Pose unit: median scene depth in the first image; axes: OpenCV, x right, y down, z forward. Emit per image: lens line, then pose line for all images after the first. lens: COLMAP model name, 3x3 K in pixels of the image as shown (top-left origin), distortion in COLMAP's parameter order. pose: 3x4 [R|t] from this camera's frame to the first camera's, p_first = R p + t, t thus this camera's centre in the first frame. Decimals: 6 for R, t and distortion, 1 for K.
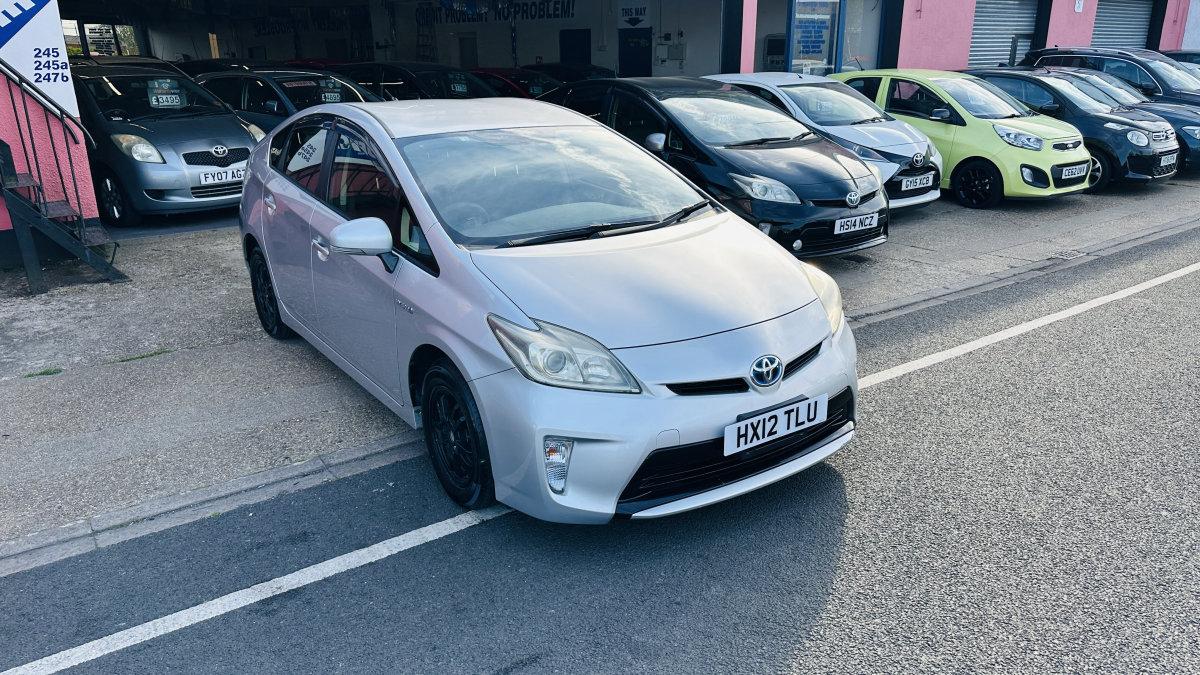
lens RADIAL K [[846.3, 0, 598.4], [0, 846.3, 345.9], [0, 0, 1]] dist [0.062362, -0.084292]
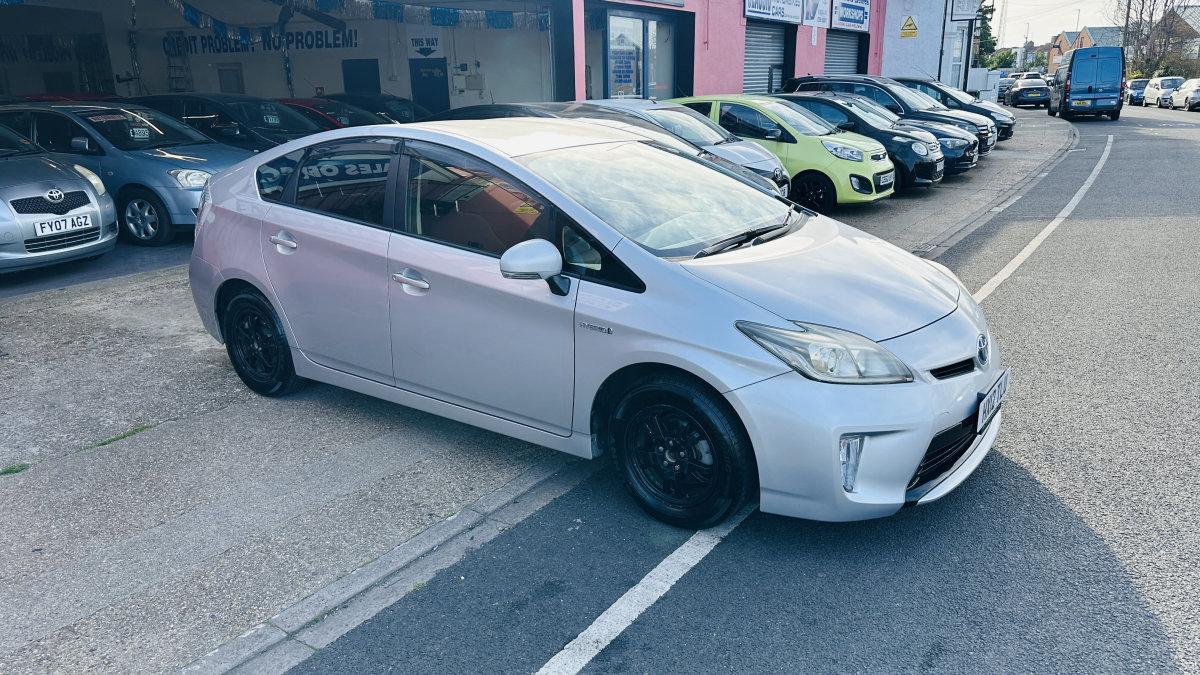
lens RADIAL K [[846.3, 0, 598.9], [0, 846.3, 340.4], [0, 0, 1]] dist [0.062362, -0.084292]
pose [[0.945497, -0.101507, 0.309405, -0.383063], [0.114680, 0.993097, -0.024640, -0.006906], [-0.304768, 0.058780, 0.950611, 0.076807]]
